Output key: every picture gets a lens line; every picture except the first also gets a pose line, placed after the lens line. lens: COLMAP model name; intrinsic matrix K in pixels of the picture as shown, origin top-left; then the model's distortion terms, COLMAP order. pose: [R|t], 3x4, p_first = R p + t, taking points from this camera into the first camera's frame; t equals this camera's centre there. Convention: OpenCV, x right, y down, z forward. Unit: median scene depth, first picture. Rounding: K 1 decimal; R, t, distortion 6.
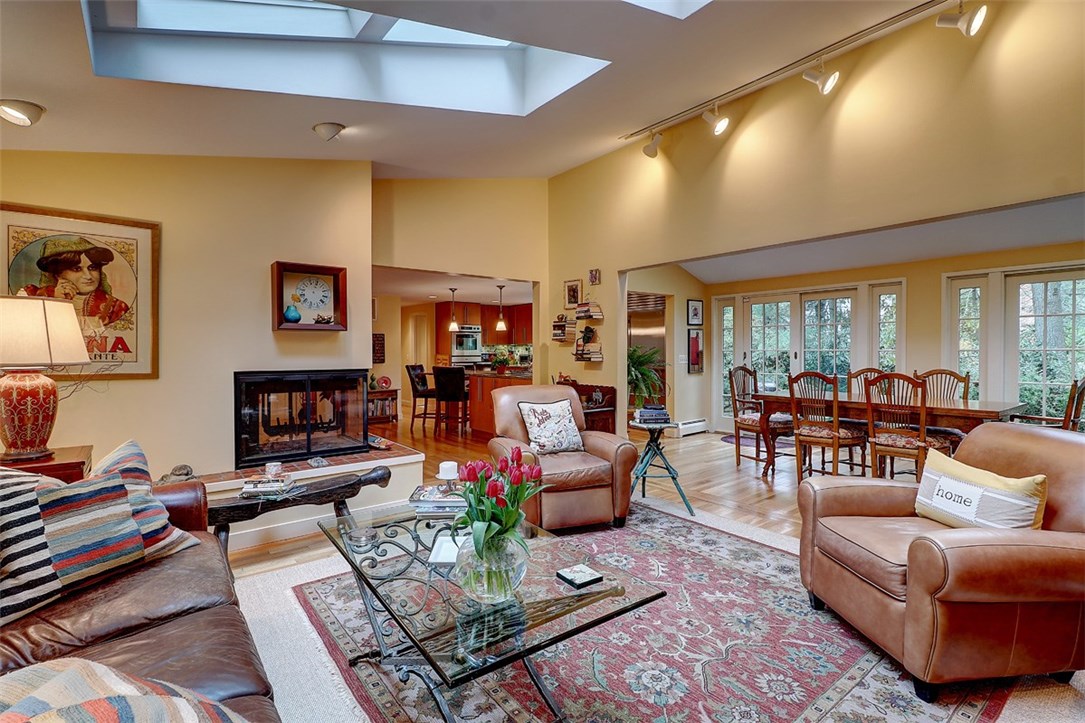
lens RADIAL K [[503.0, 0, 536.8], [0, 503.0, 357.1], [0, 0, 1]] dist [0.000365, -0.000844]
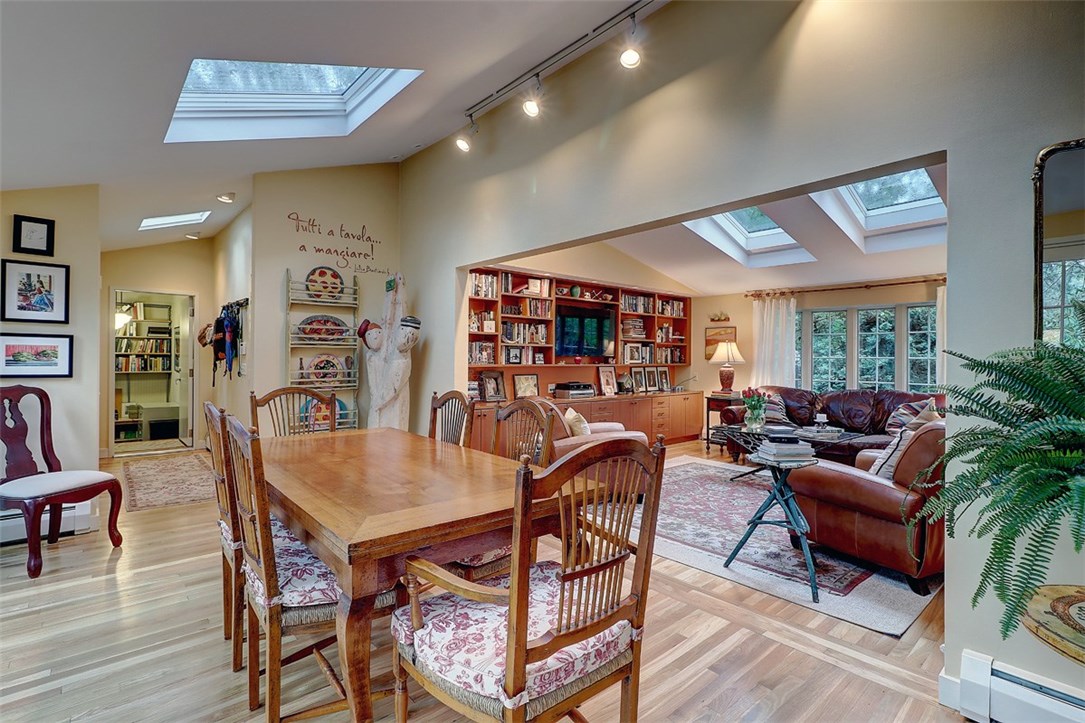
lens RADIAL K [[510.9, 0, 533.5], [0, 510.9, 360.8], [0, 0, 1]] dist [0.001488, -0.000047]
pose [[-0.998841, -0.004020, -0.047959, 0.839648], [-0.004946, 0.999803, 0.019202, -0.033741], [0.047872, 0.019417, -0.998665, 2.290365]]
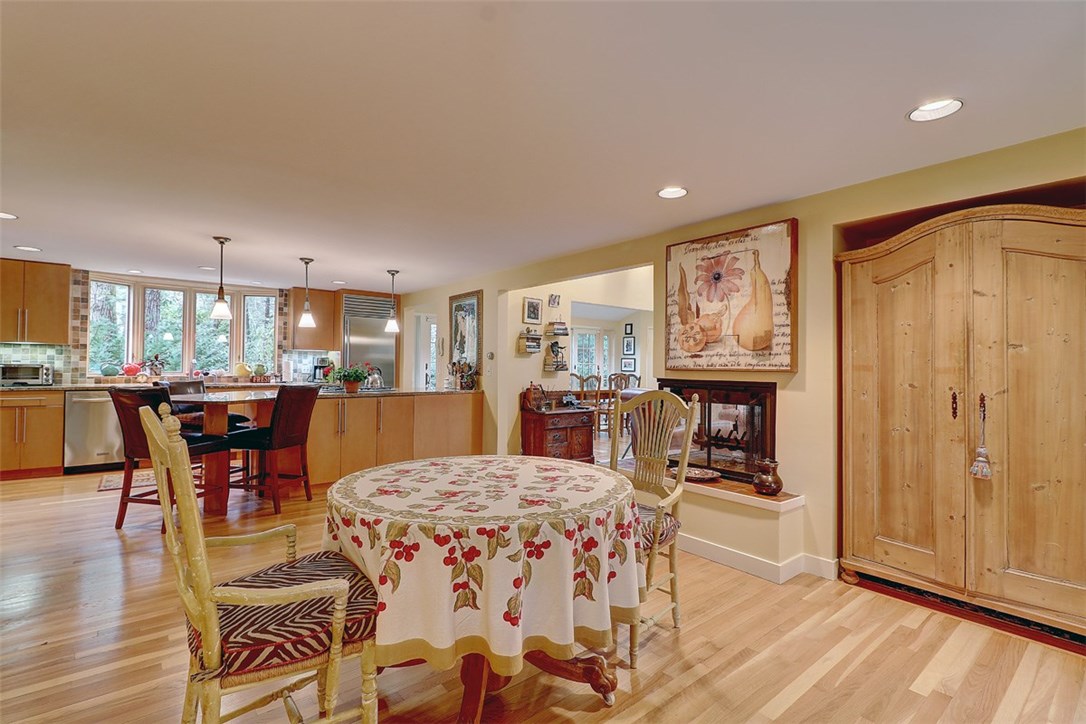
lens RADIAL K [[511.4, 0, 534.0], [0, 511.4, 361.3], [0, 0, 1]] dist [0.001488, -0.000047]
pose [[-0.007467, 0.012802, 0.999890, -1.917603], [0.001352, 0.999917, -0.012793, 0.003463], [-0.999971, 0.001256, -0.007483, 1.826485]]
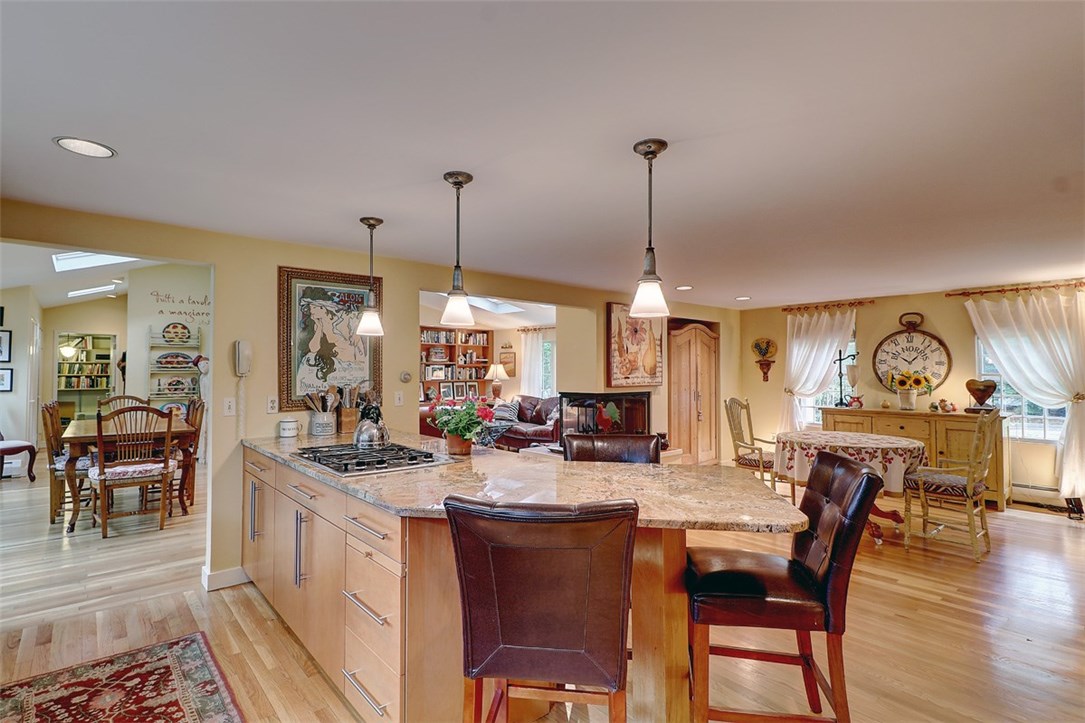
lens RADIAL K [[518.6, 0, 542.5], [0, 518.6, 361.5], [0, 0, 1]] dist [-0.006001, -0.000418]
pose [[-0.998319, 0.002778, -0.057897, -0.274246], [0.003164, 0.999973, -0.006574, -0.073560], [0.057877, -0.006746, -0.998301, 3.372411]]
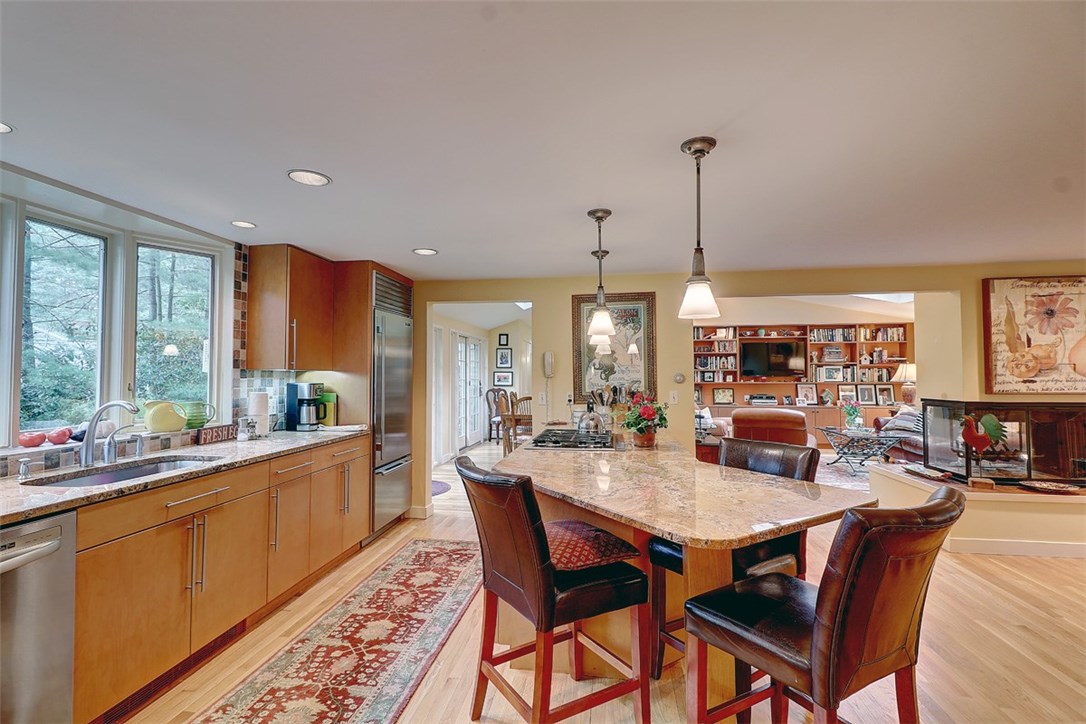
lens RADIAL K [[503.5, 0, 537.3], [0, 503.5, 357.6], [0, 0, 1]] dist [0.000365, -0.000844]
pose [[-0.684389, 0.028257, 0.728569, -0.787759], [0.014363, 0.999577, -0.025275, -0.072217], [-0.728975, -0.006834, -0.684506, 3.298035]]
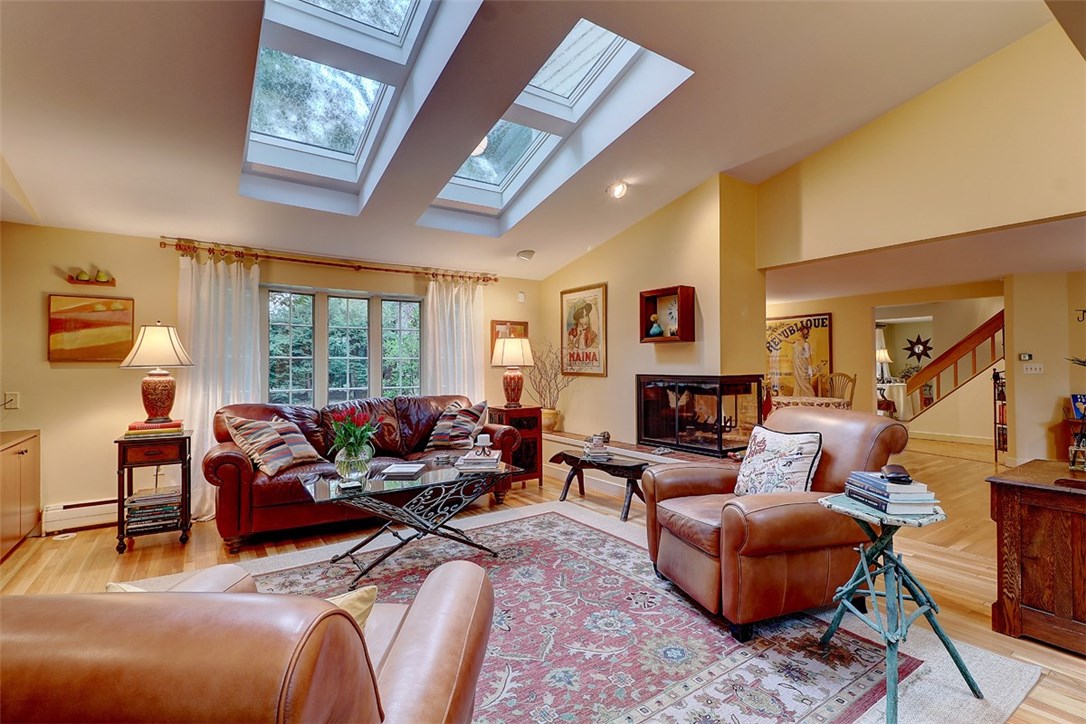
lens RADIAL K [[503.5, 0, 537.3], [0, 503.5, 357.6], [0, 0, 1]] dist [0.000365, -0.000844]
pose [[-0.070381, -0.012818, -0.997438, 0.955040], [-0.008739, 0.999887, -0.012232, 0.001862], [0.997482, 0.007856, -0.070485, 0.941257]]
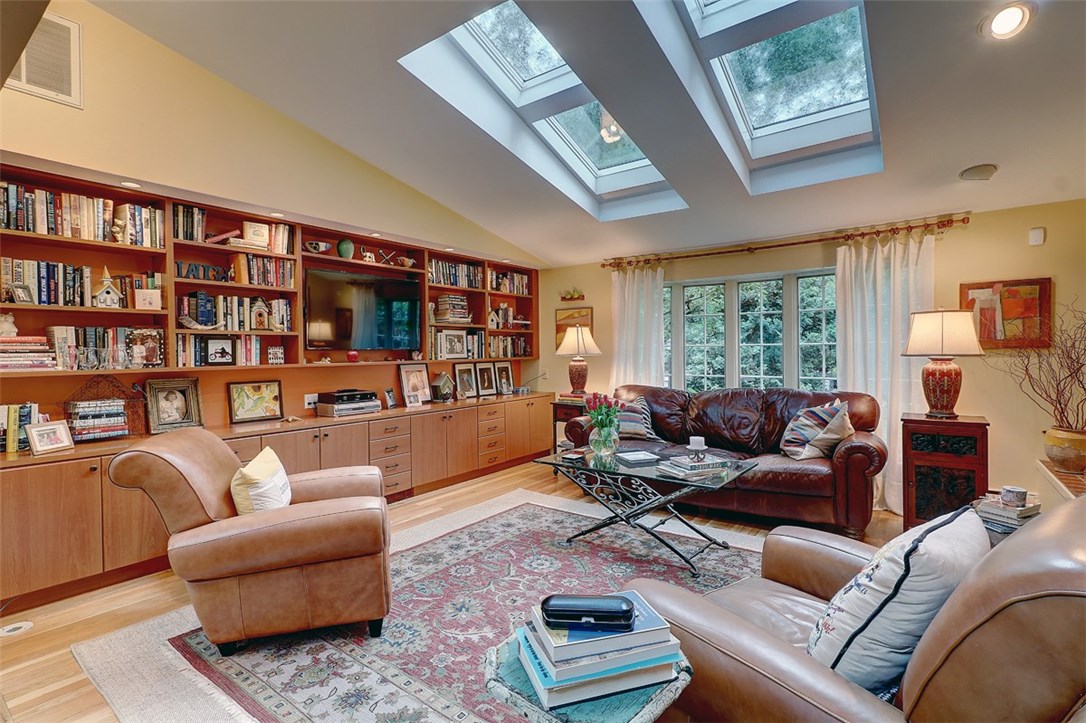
lens RADIAL K [[511.4, 0, 534.0], [0, 511.4, 360.8], [0, 0, 1]] dist [0.001488, -0.000047]
pose [[-0.967473, 0.019304, -0.252237, 0.413688], [0.011034, 0.999355, 0.034160, -0.024986], [0.252734, 0.030265, -0.967062, 1.610623]]
